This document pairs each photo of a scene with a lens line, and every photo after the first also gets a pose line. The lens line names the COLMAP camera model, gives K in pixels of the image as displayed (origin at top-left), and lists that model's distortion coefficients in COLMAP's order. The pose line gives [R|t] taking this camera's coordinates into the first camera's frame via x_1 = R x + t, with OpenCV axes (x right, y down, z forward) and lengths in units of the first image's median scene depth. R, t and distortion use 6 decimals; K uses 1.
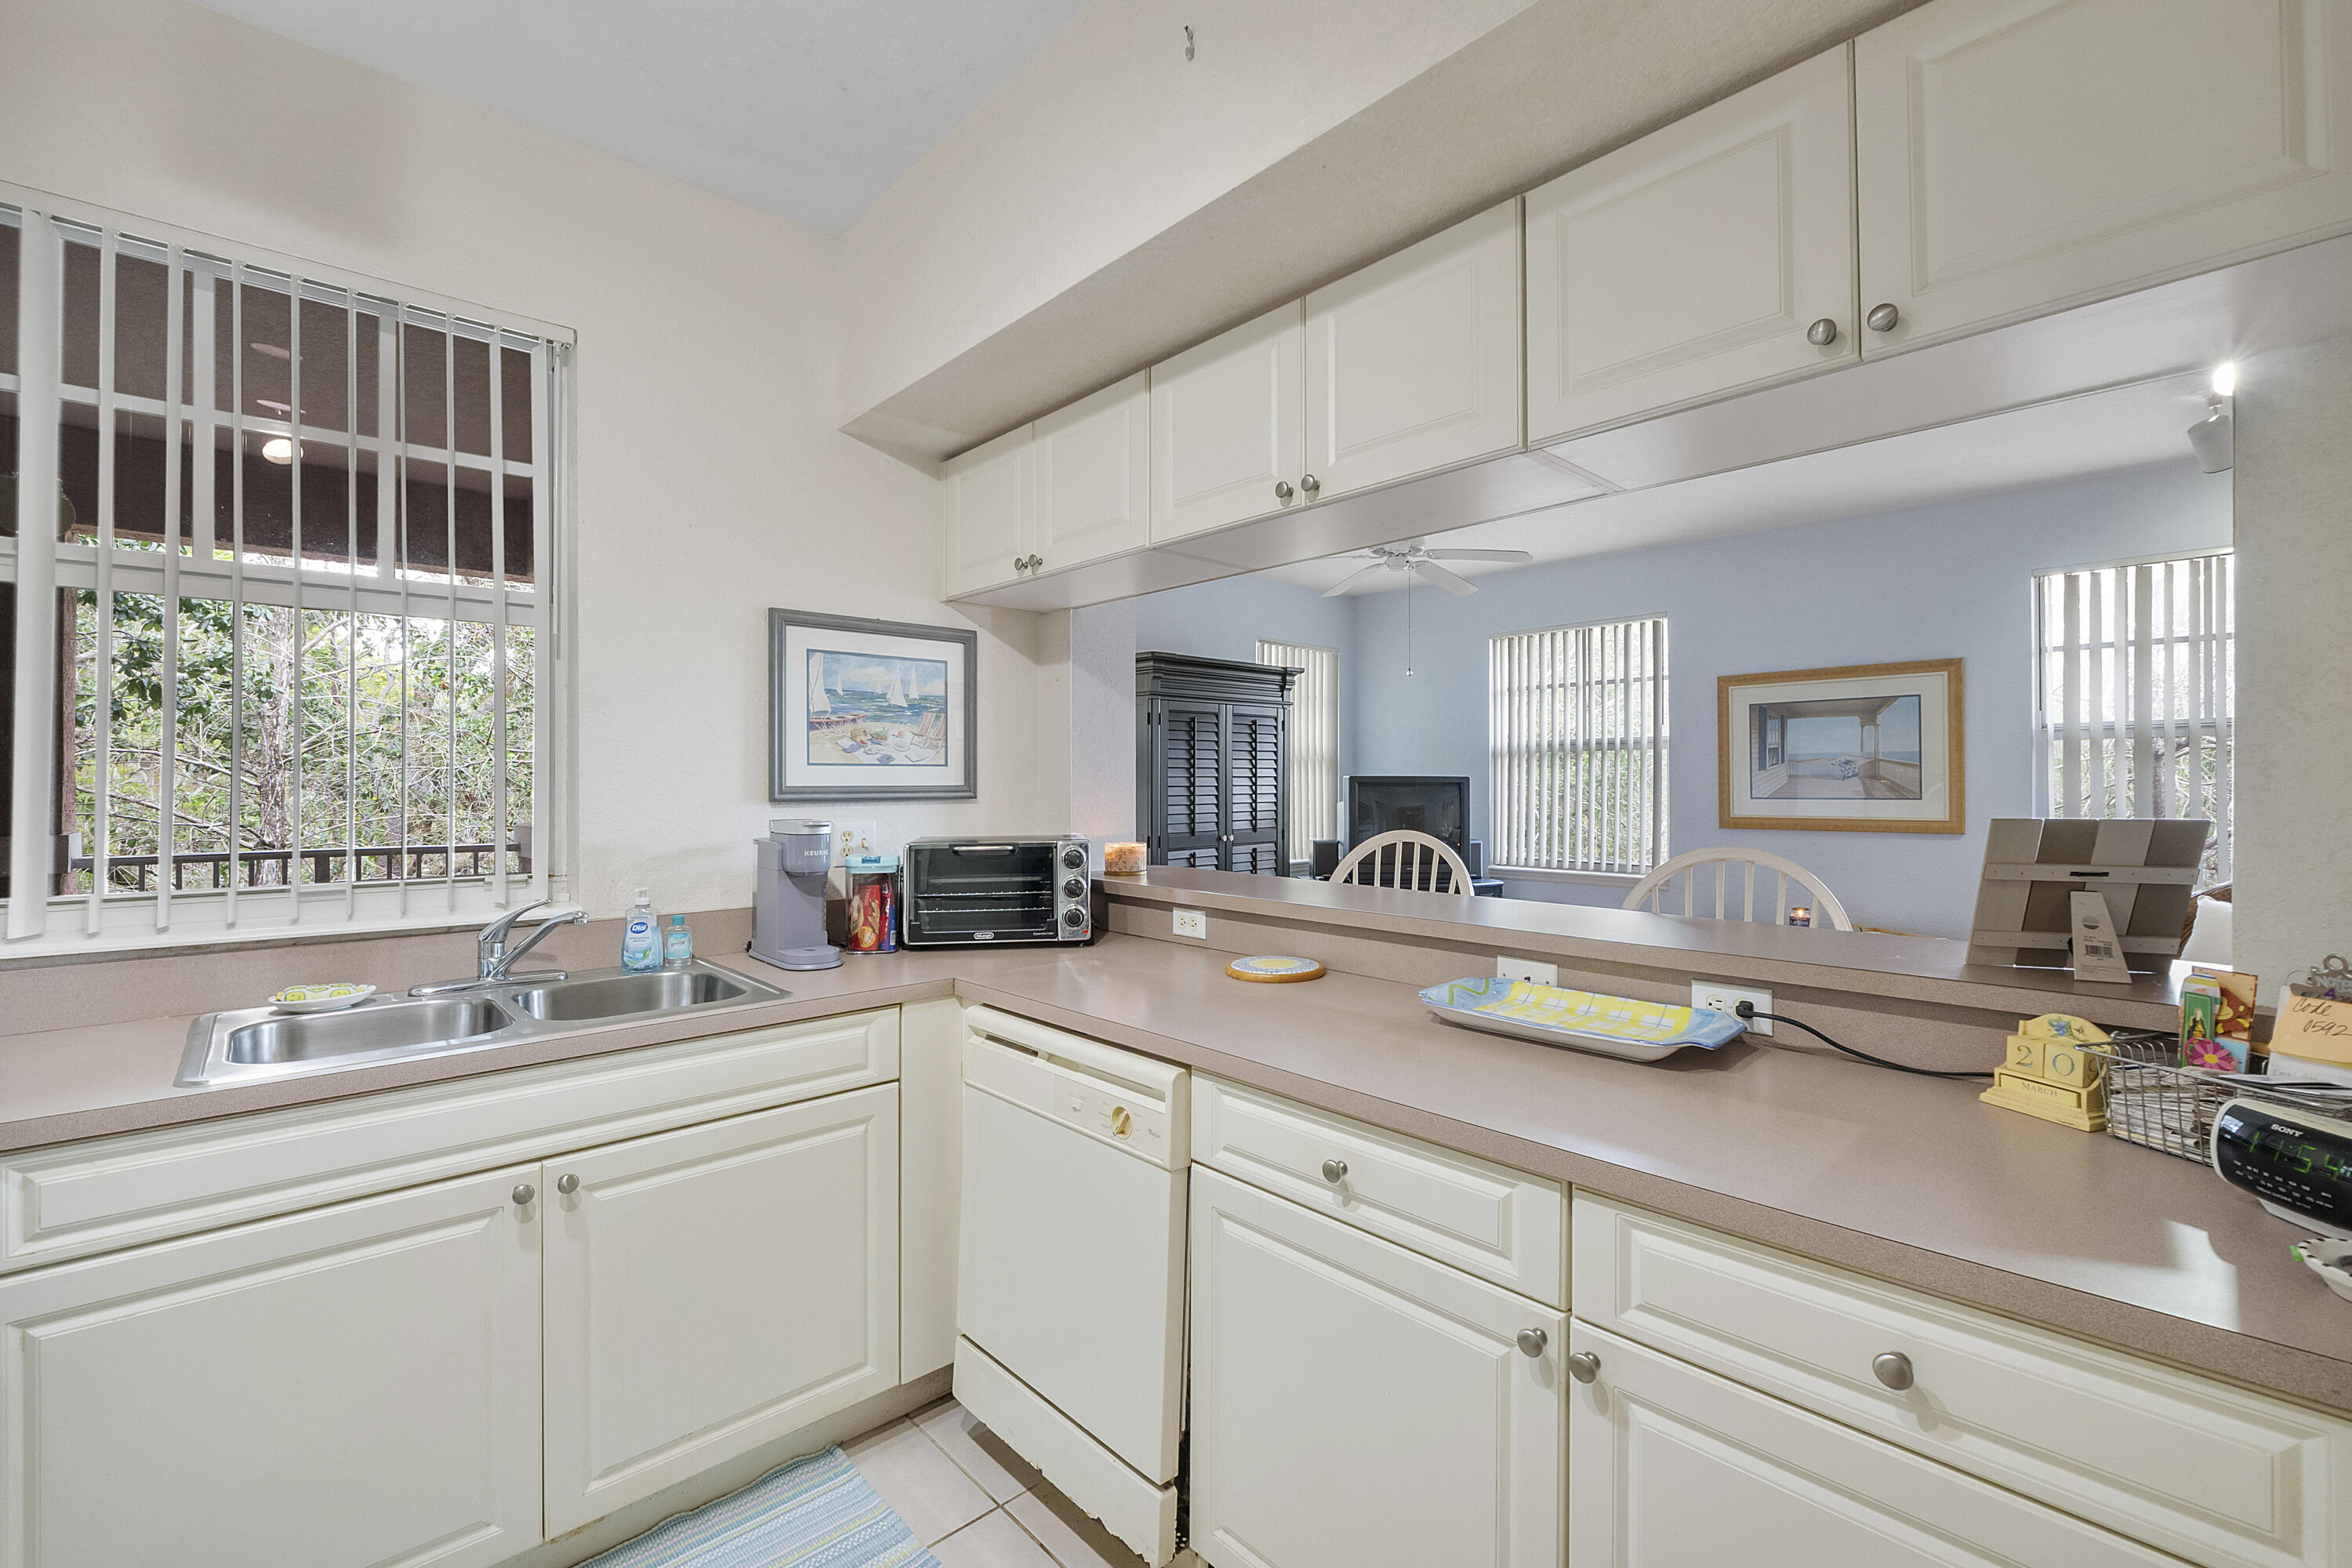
lens RADIAL K [[999.7, 0, 1179.4], [0, 999.7, 783.3], [0, 0, 1]] dist [-0.009583, 0.000528]
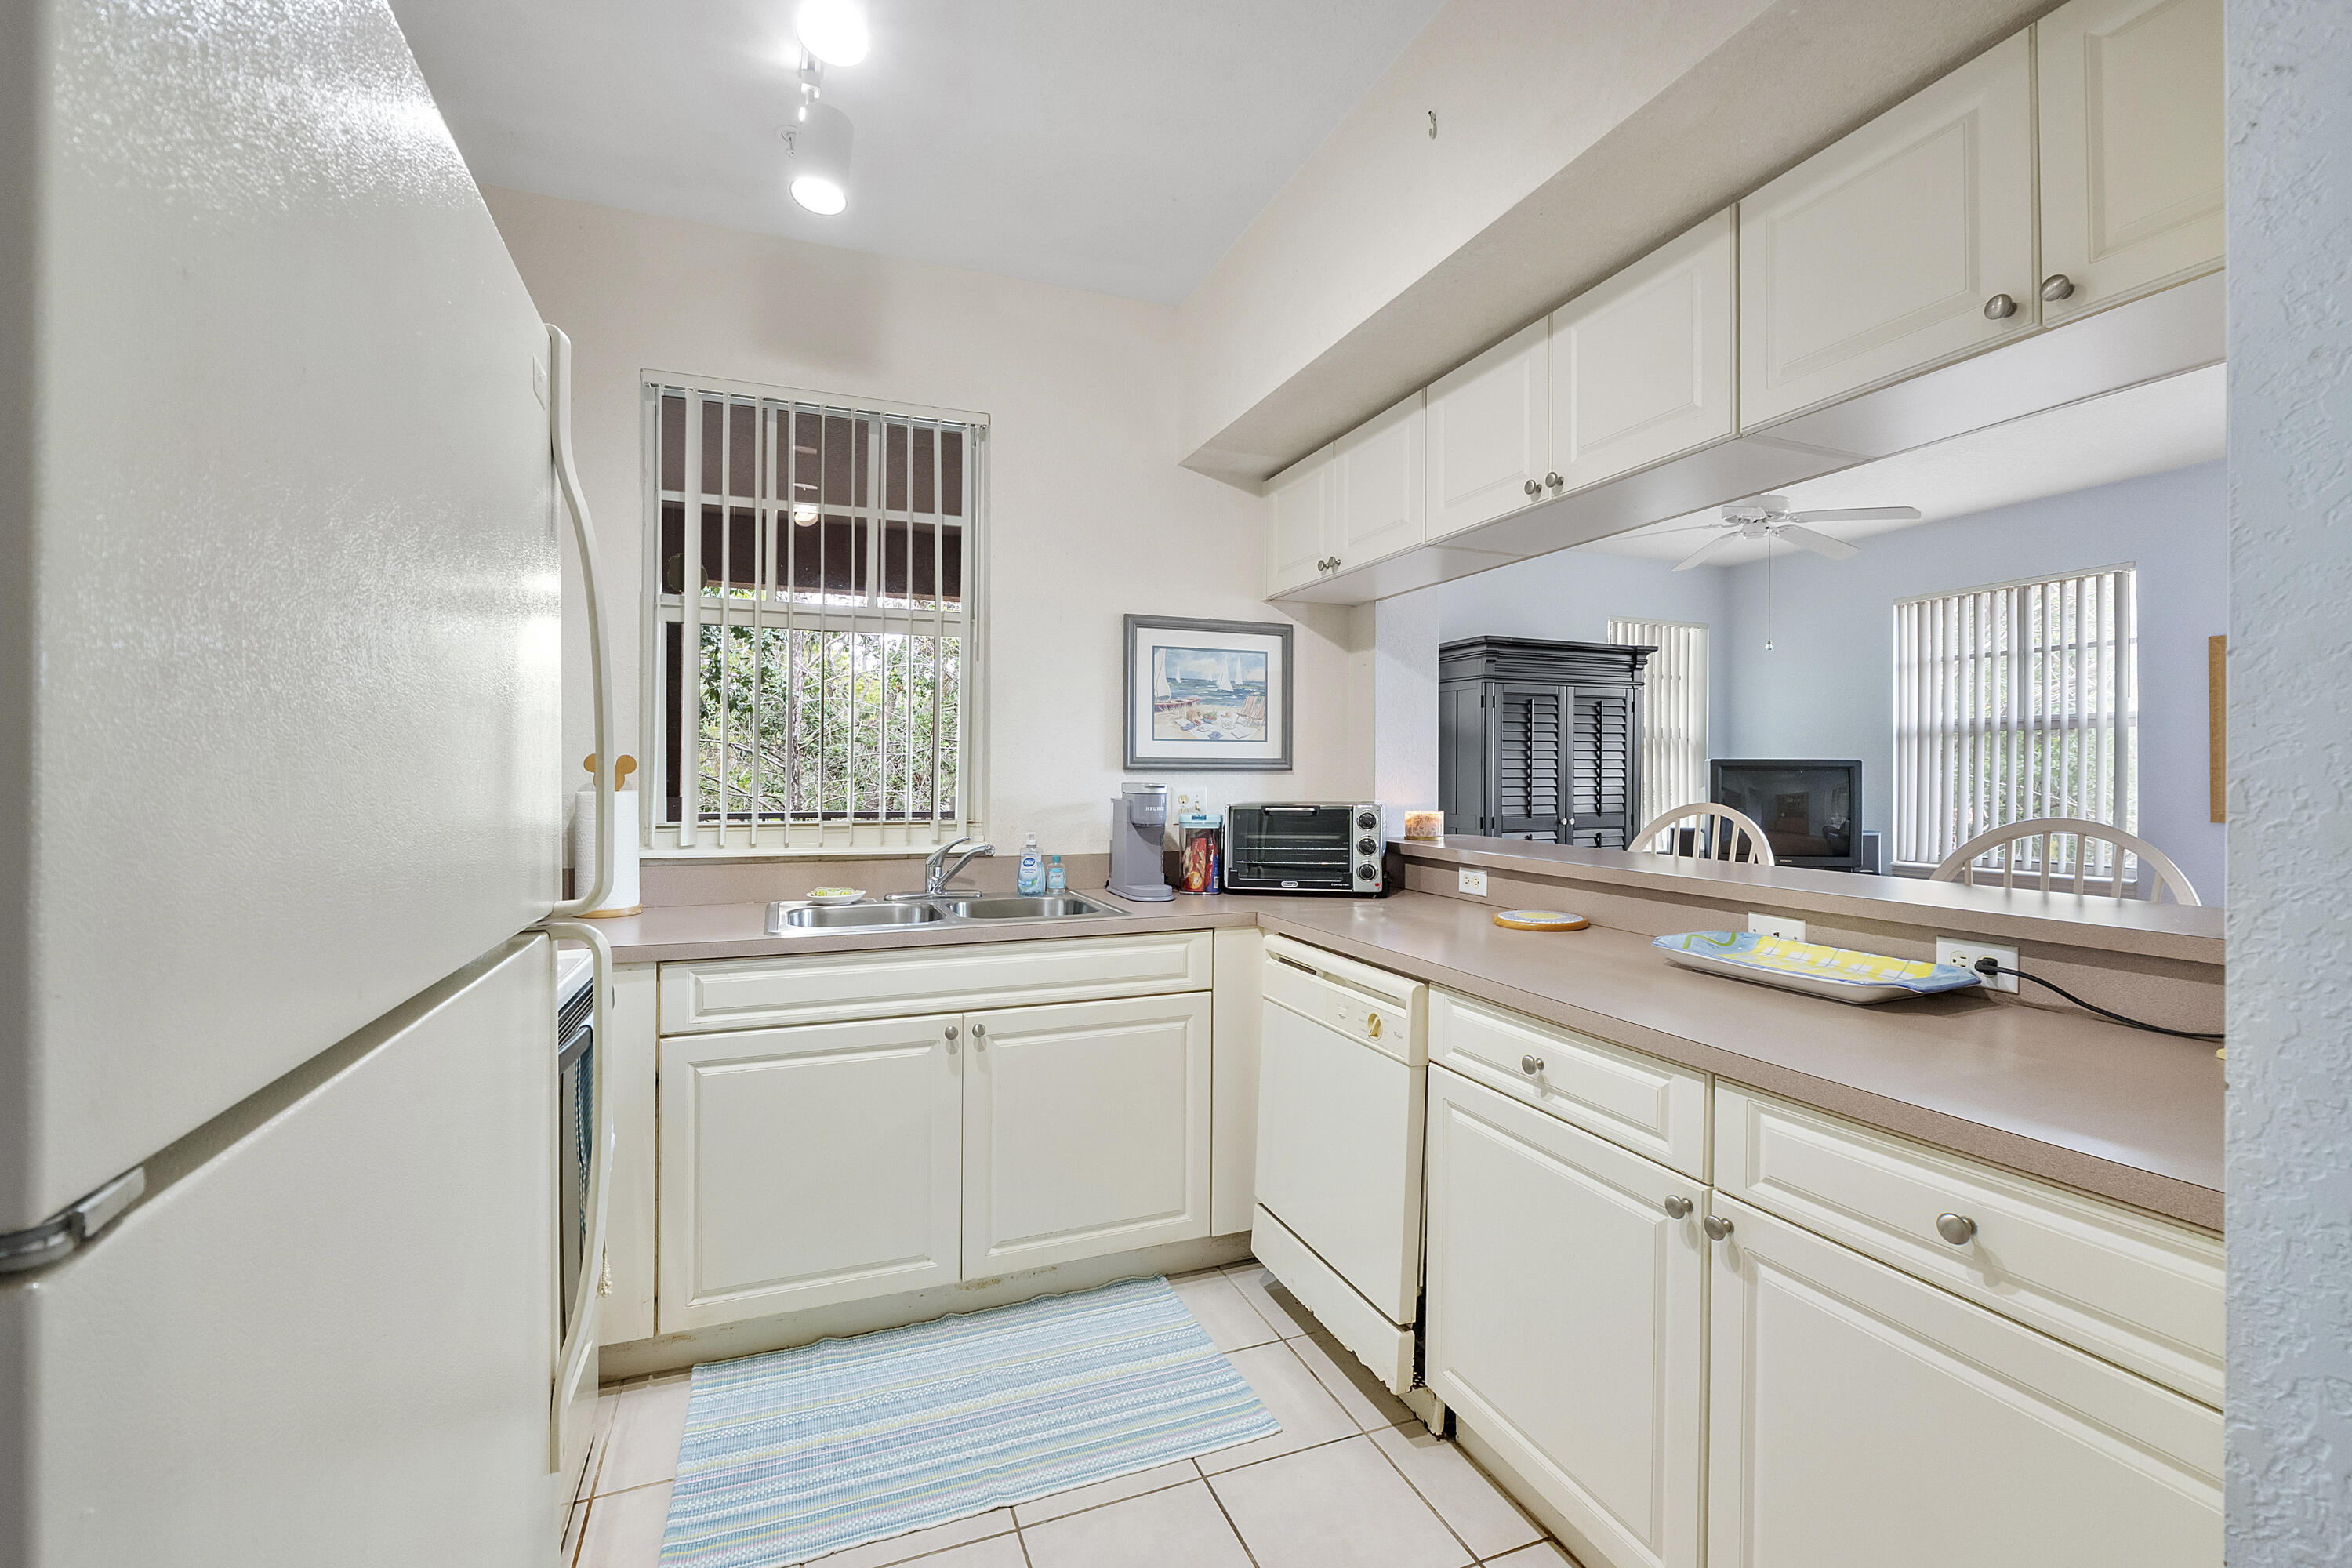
lens RADIAL K [[999.7, 0, 1167.4], [0, 999.7, 775.6], [0, 0, 1]] dist [-0.009583, 0.000528]
pose [[0.930205, 0.006997, -0.366974, 0.101510], [-0.006693, 0.999975, 0.002102, 0.023798], [0.366979, 0.000501, 0.930229, -0.146970]]
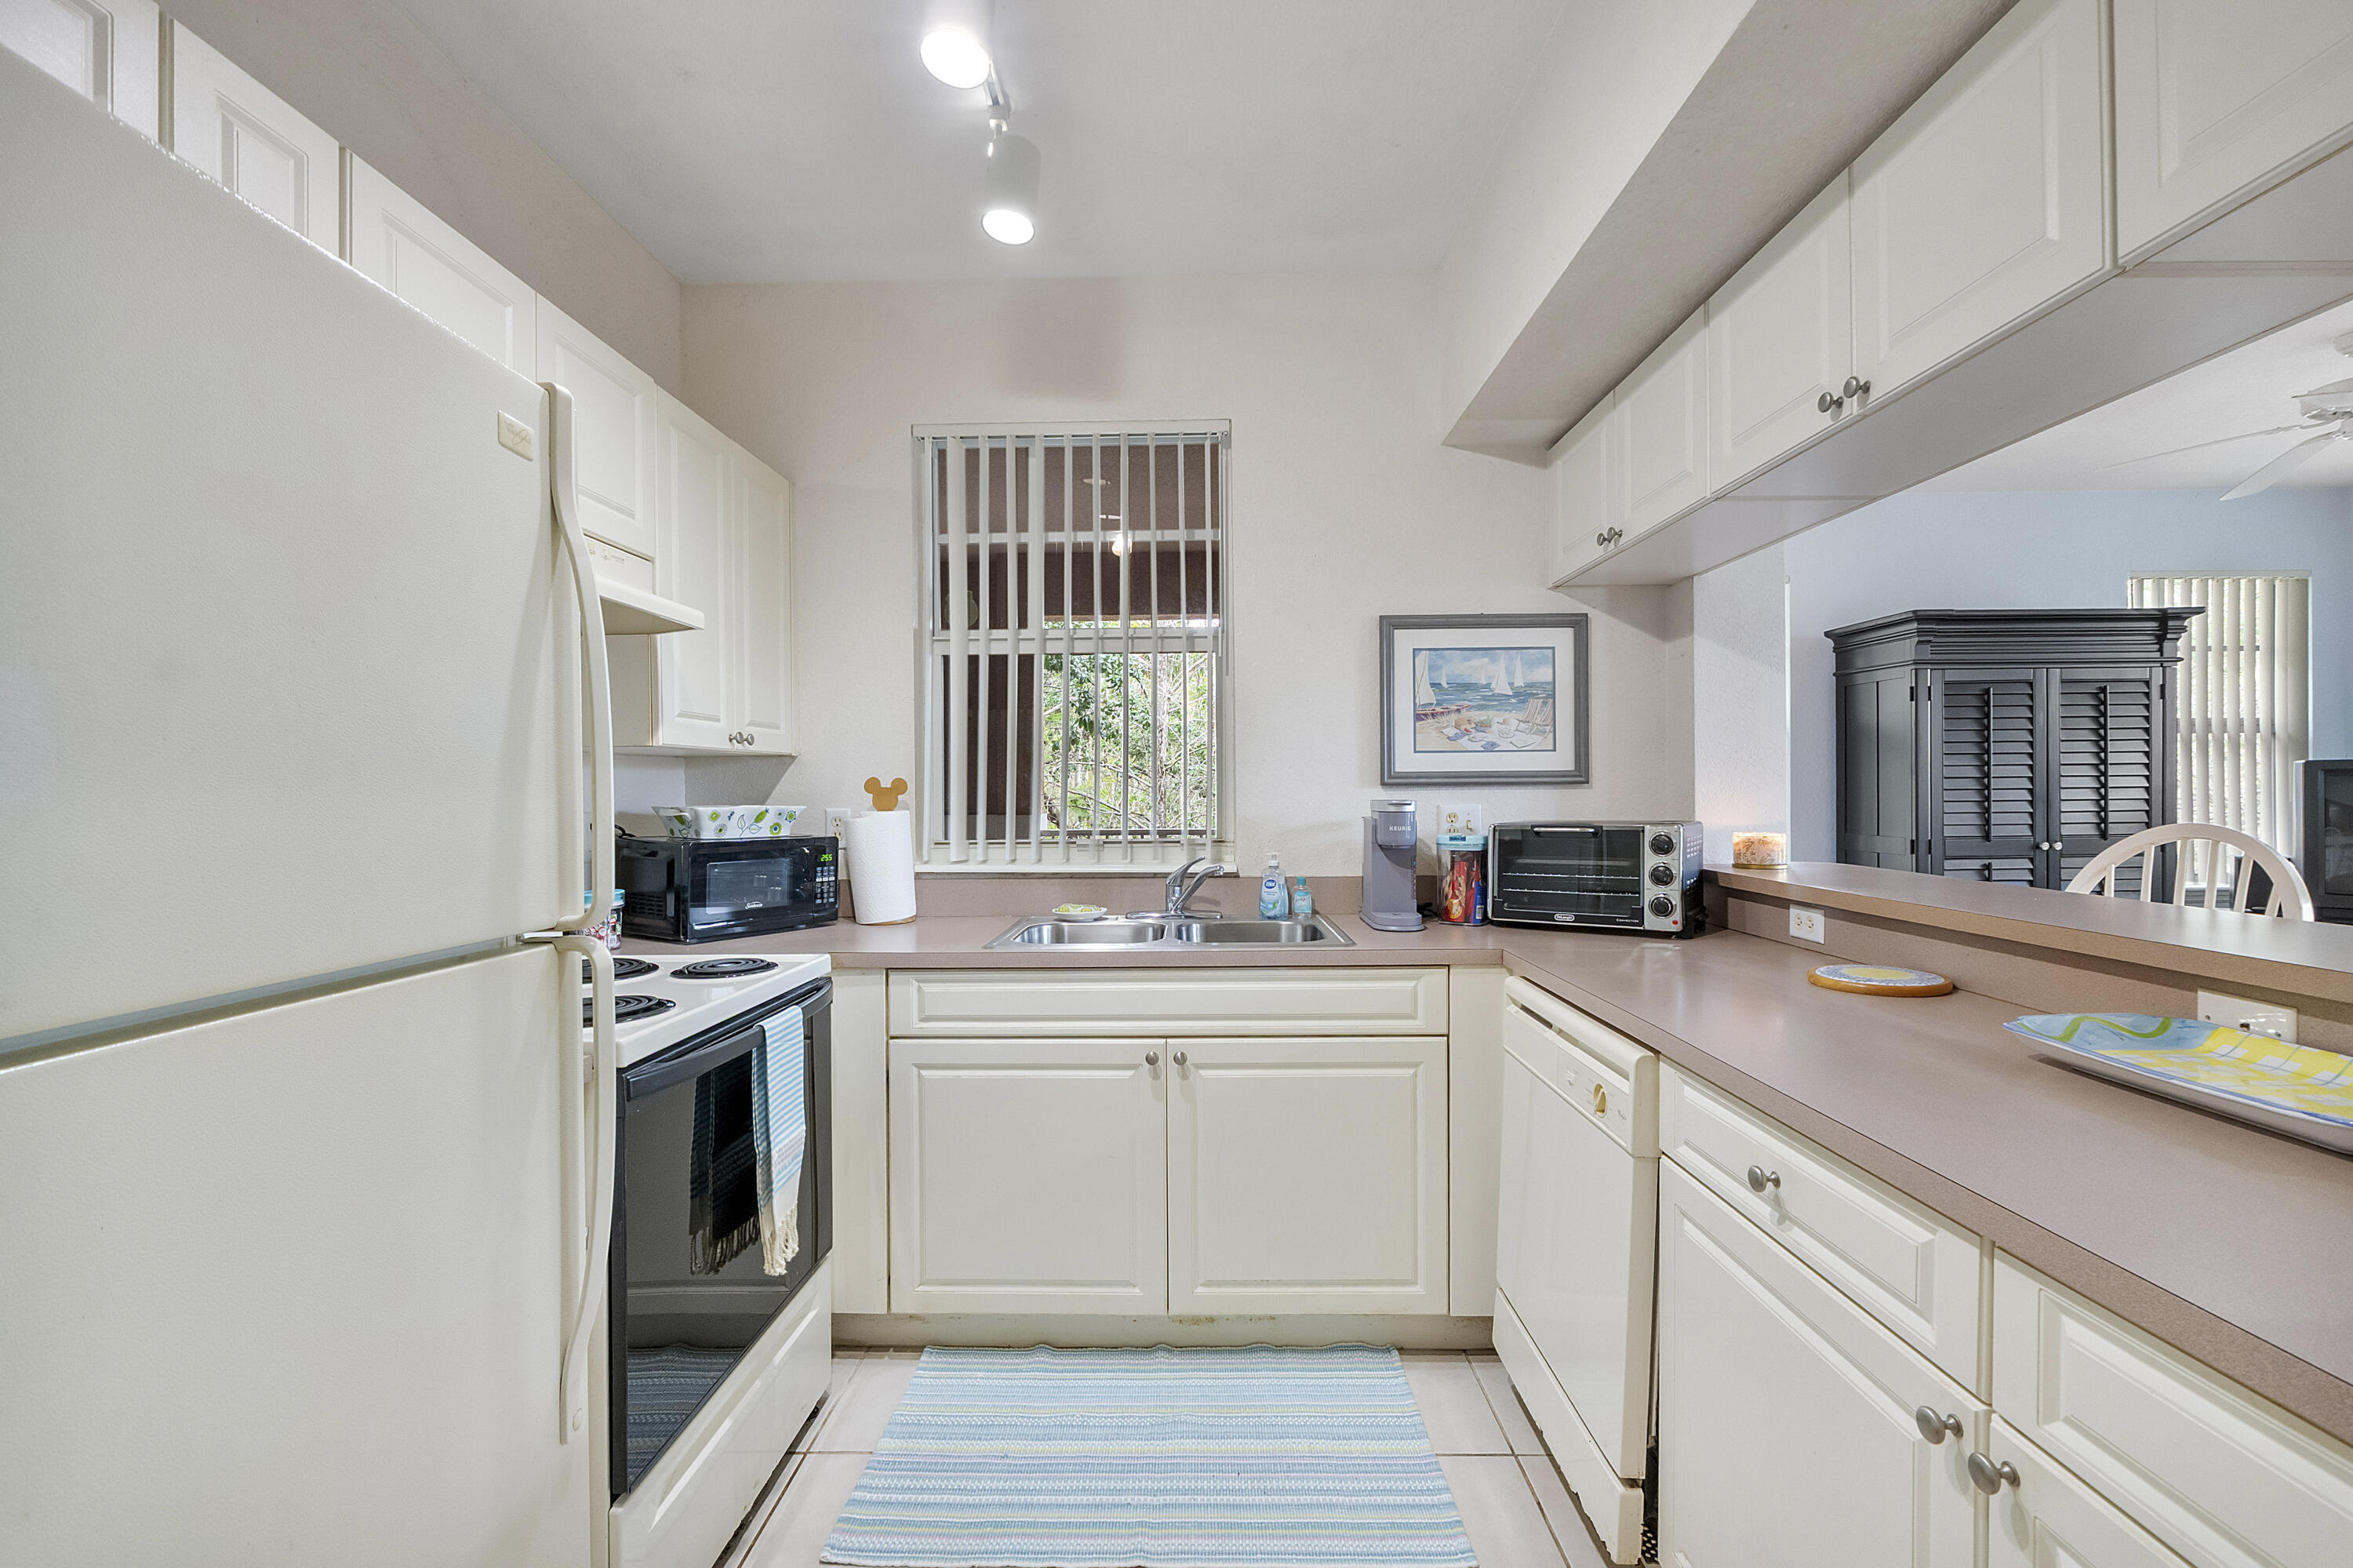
lens RADIAL K [[1000.1, 0, 1161.7], [0, 1000.1, 796.6], [0, 0, 1]] dist [-0.009583, 0.000528]
pose [[0.717949, 0.001814, -0.696093, 0.211694], [0.004054, 0.999969, 0.006787, 0.023232], [0.696084, -0.007695, 0.717919, 0.002014]]
